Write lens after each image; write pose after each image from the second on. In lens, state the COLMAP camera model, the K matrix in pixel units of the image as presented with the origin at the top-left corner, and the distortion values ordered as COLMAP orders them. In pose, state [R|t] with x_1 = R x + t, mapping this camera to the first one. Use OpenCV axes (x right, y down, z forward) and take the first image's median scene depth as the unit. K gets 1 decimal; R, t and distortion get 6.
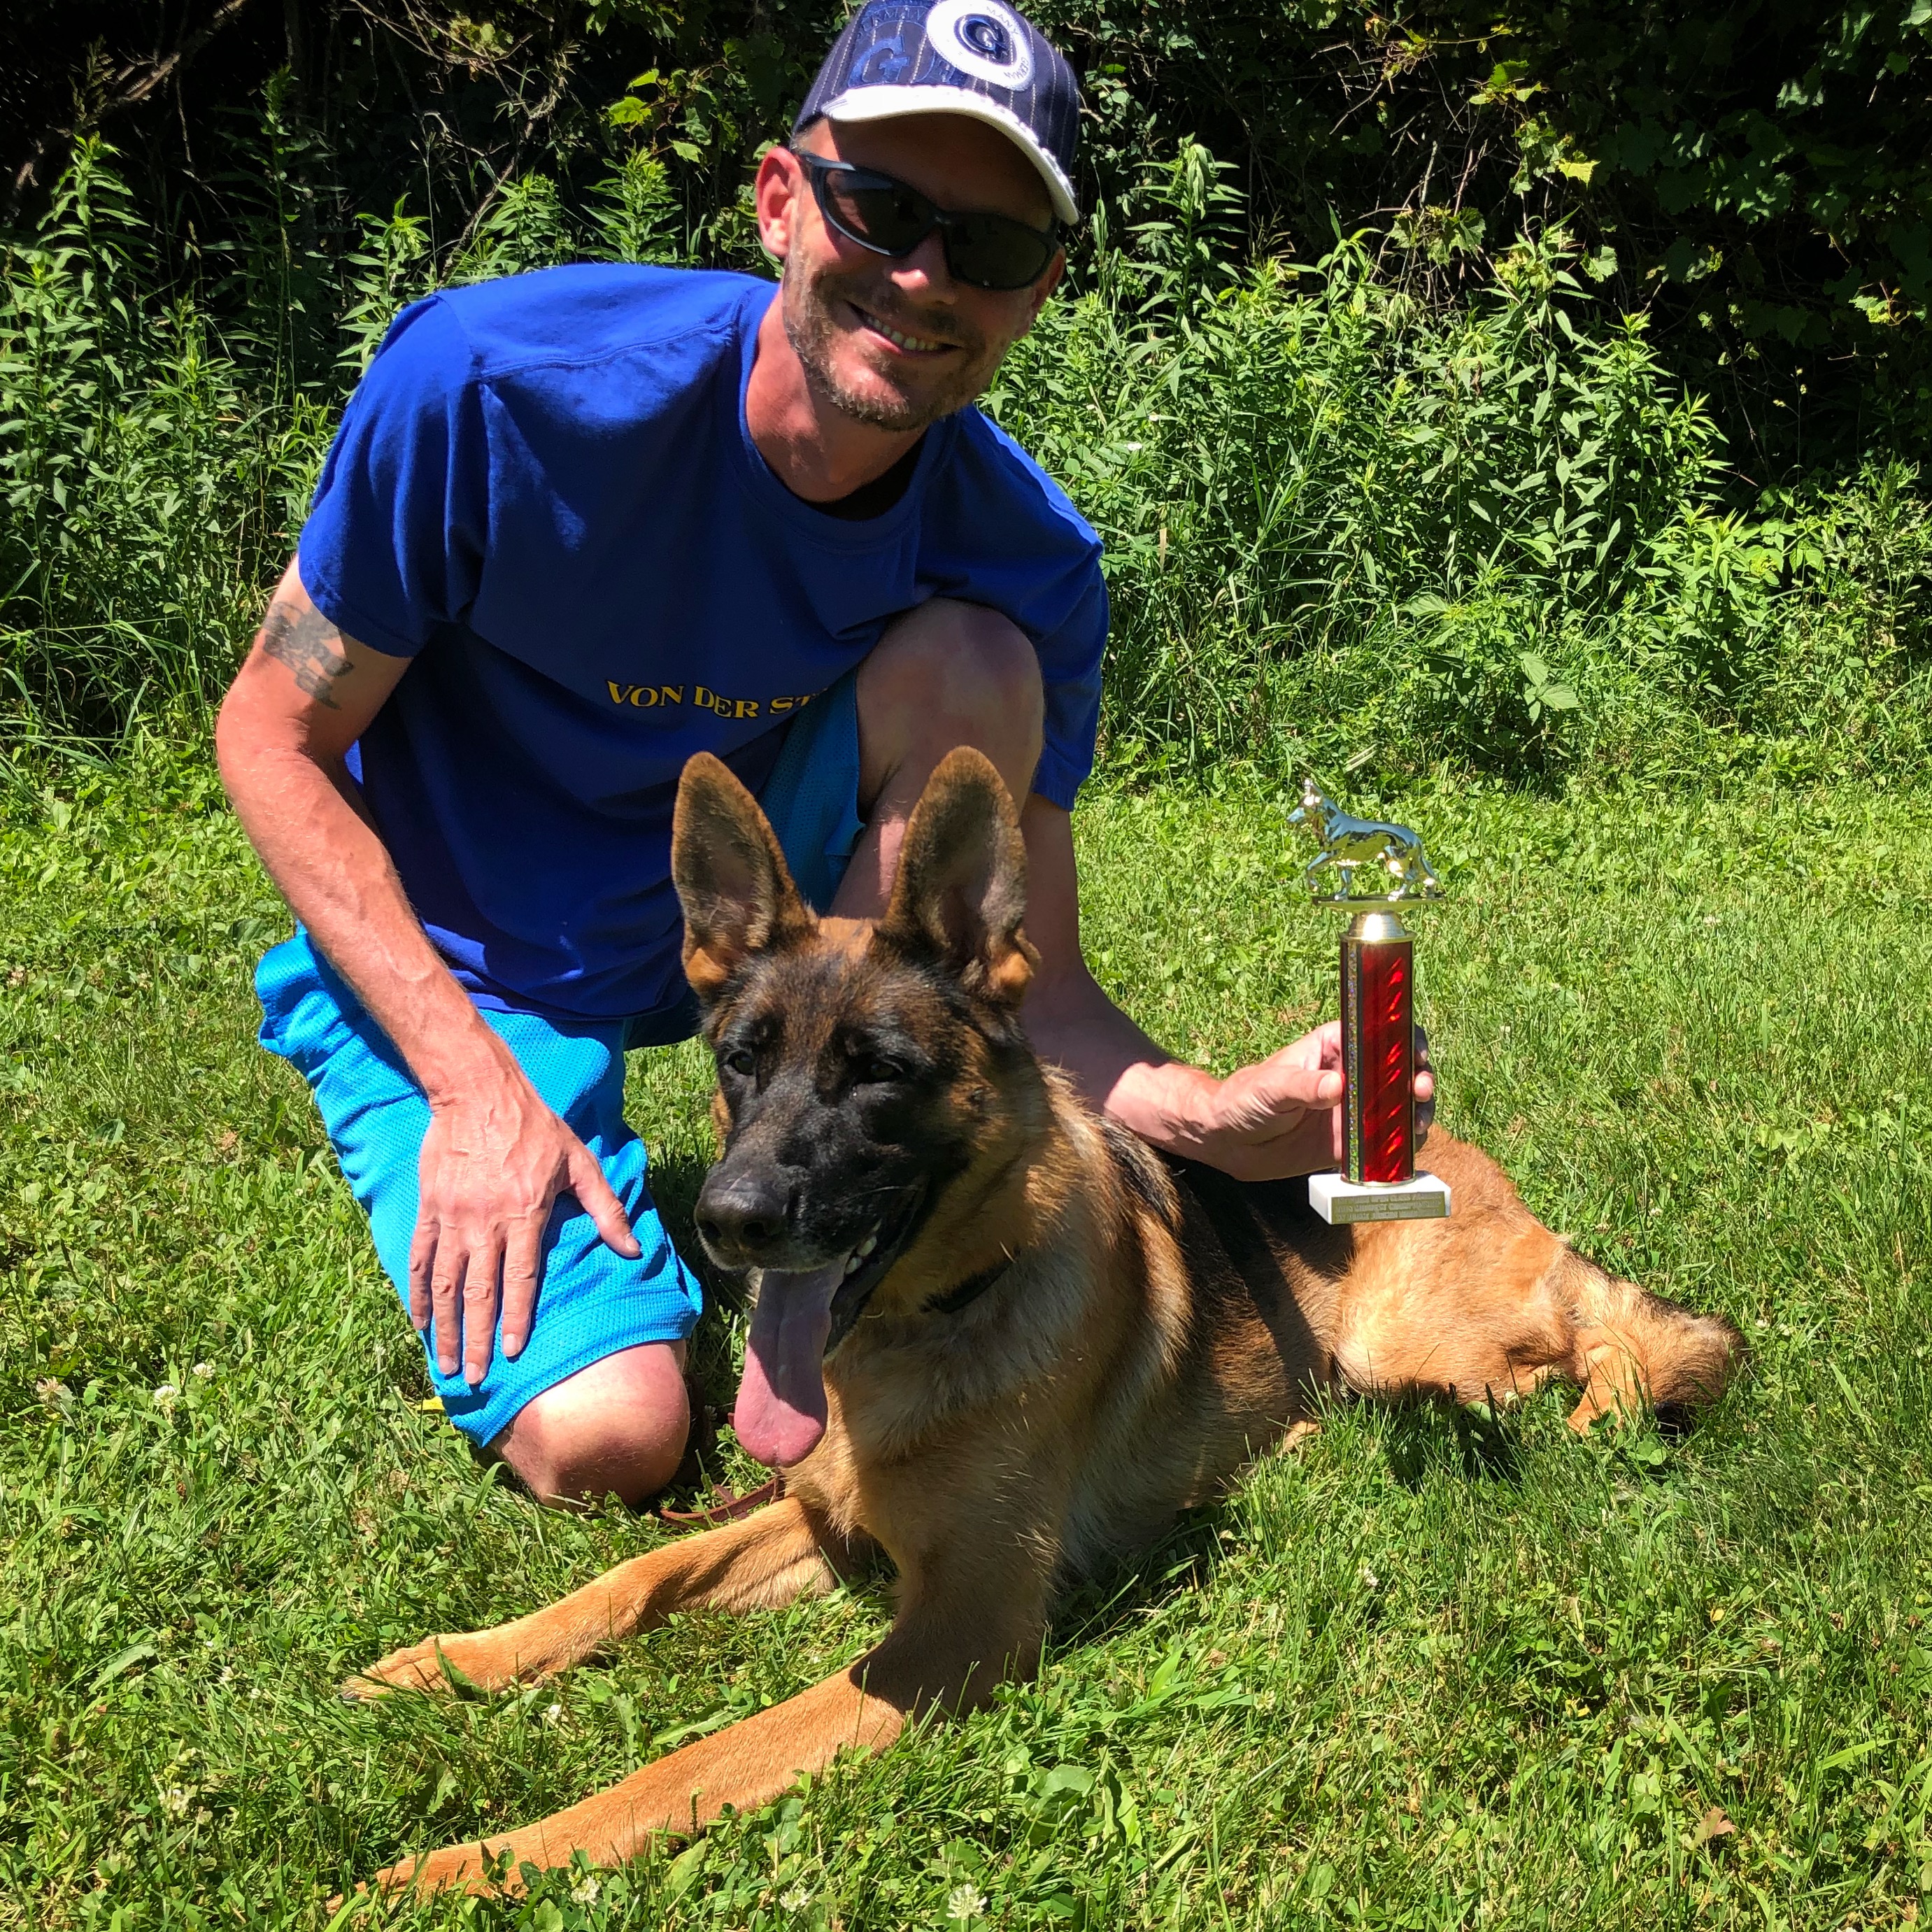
lens RADIAL K [[1938.6, 0, 951.3], [0, 1938.6, 967.4], [0, 0, 1]] dist [0.008623, 0.000000]
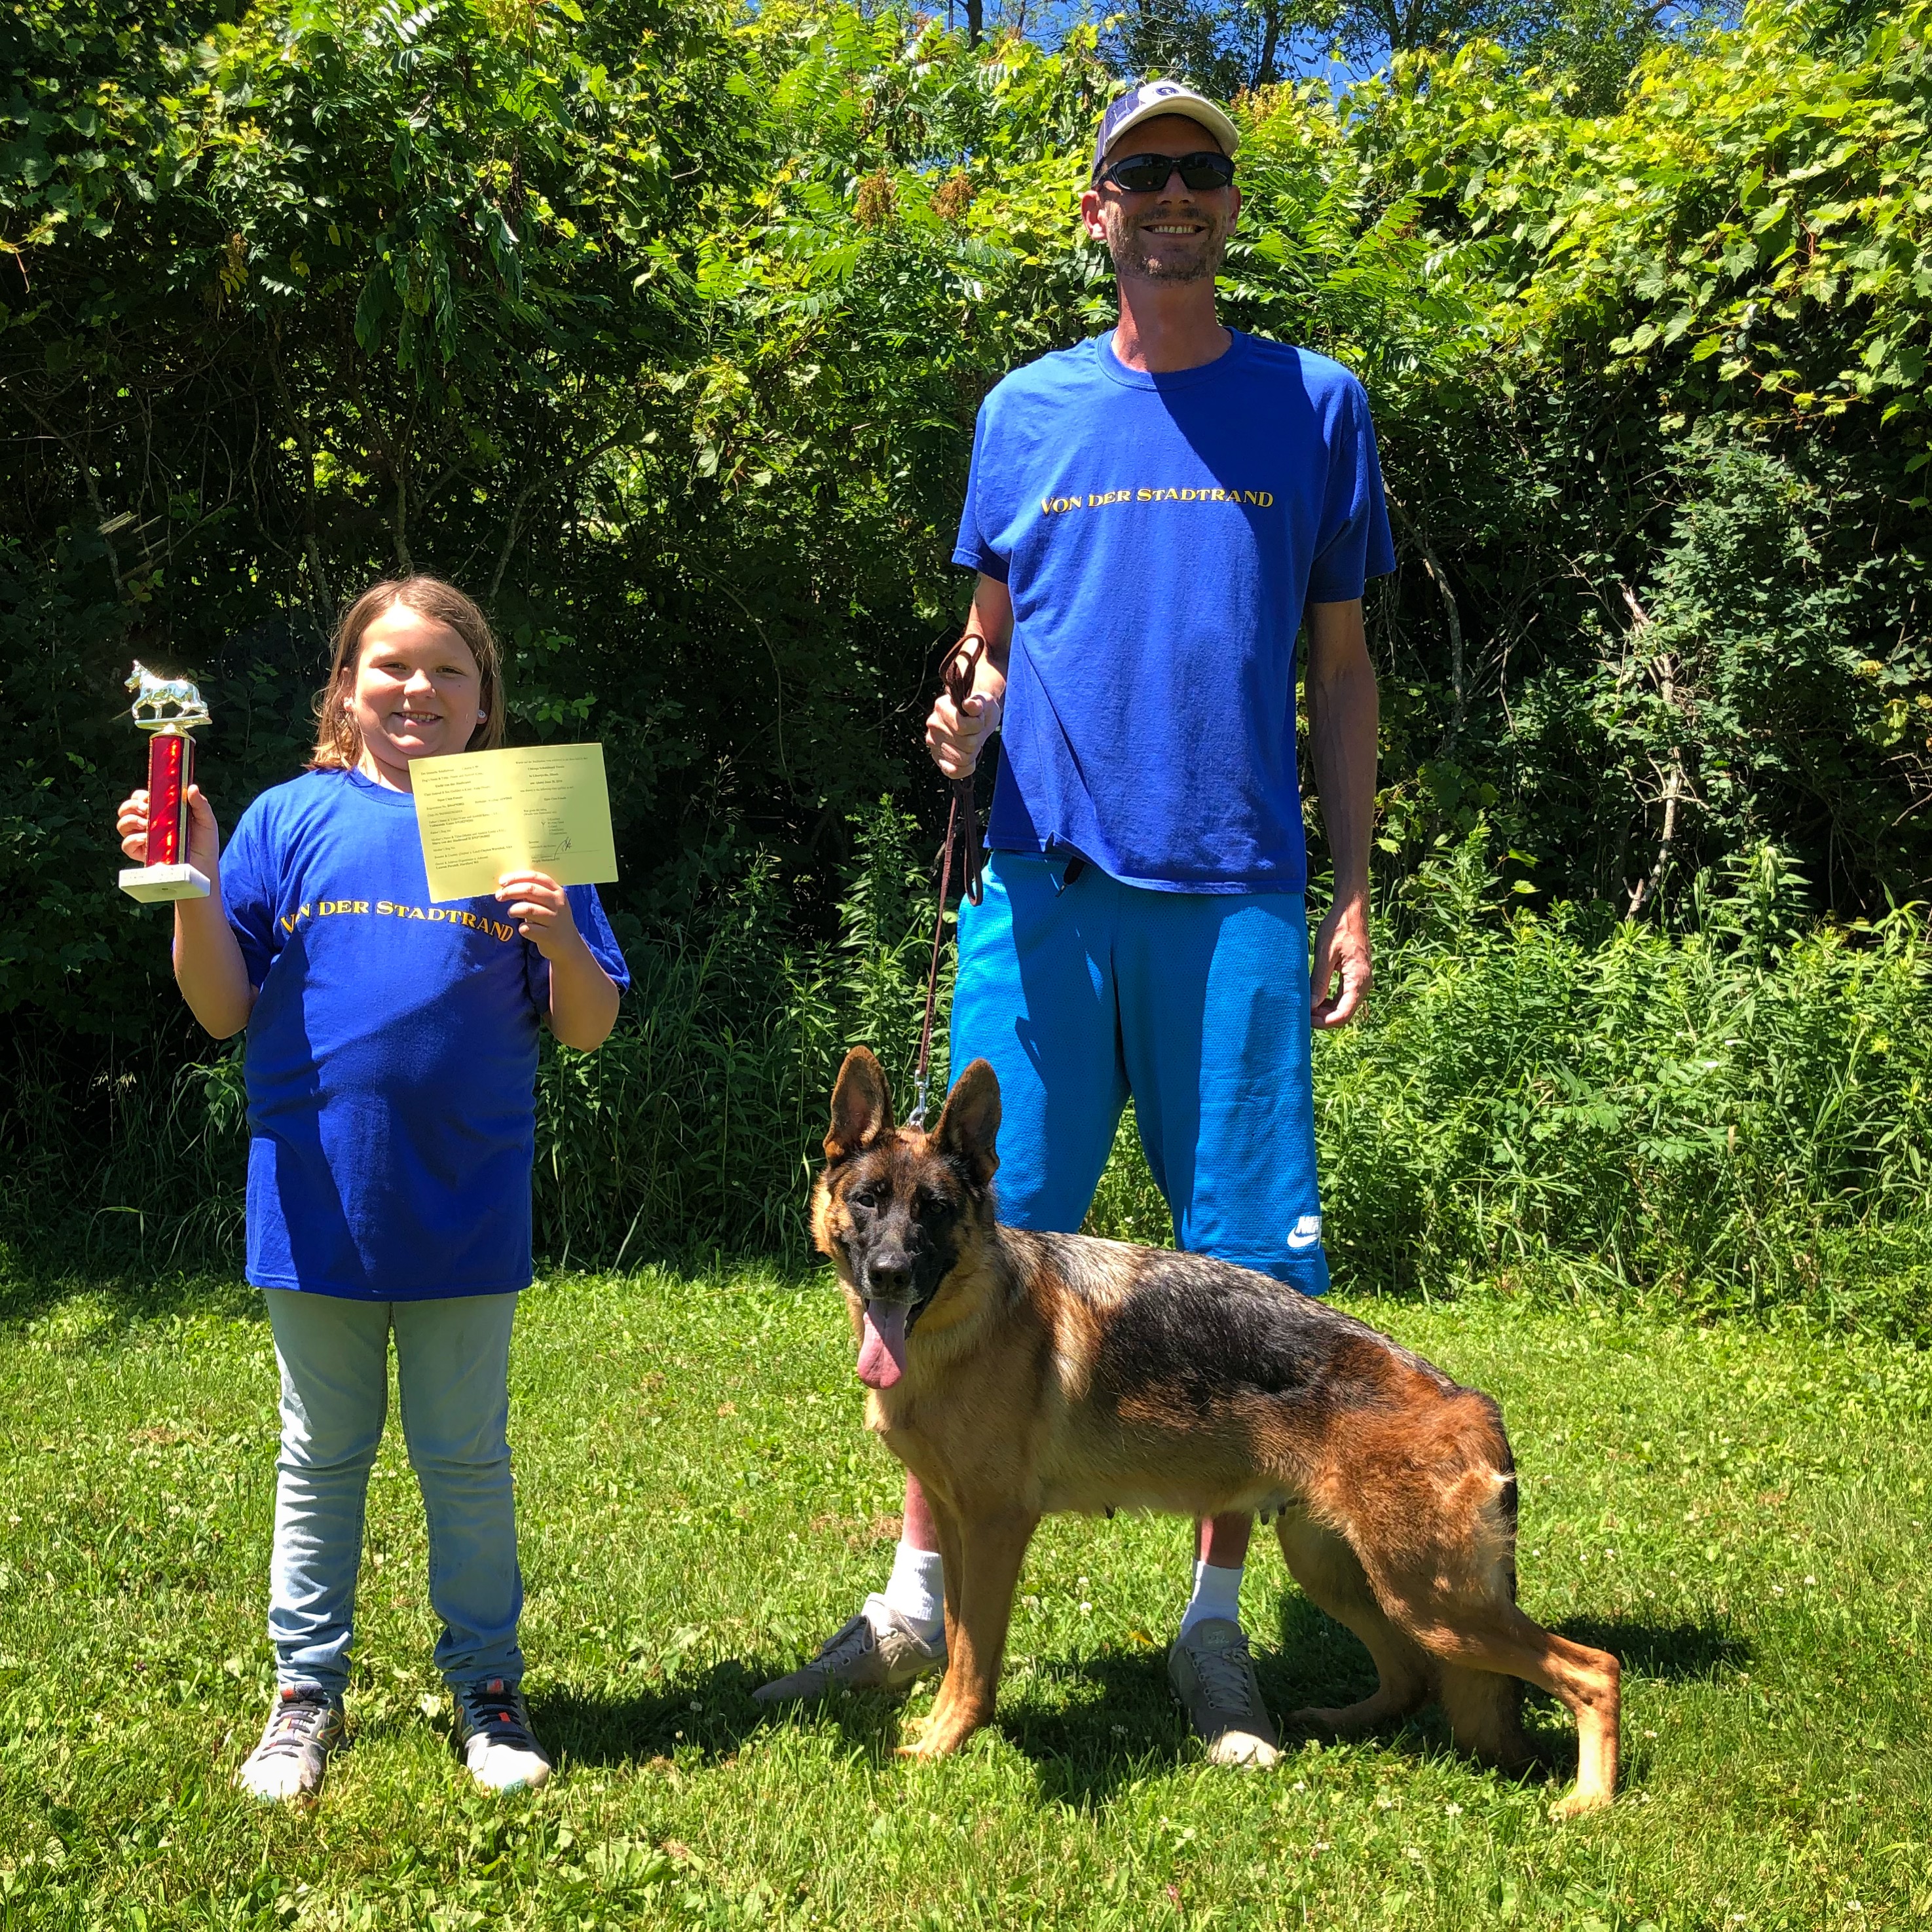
lens RADIAL K [[1938.6, 0, 948.4], [0, 1938.6, 982.5], [0, 0, 1]] dist [0.008623, 0.000000]
pose [[0.940152, 0.033063, -0.339147, 0.049284], [-0.106762, 0.973751, -0.201025, 0.003786], [0.323598, 0.225202, 0.919004, -0.408795]]
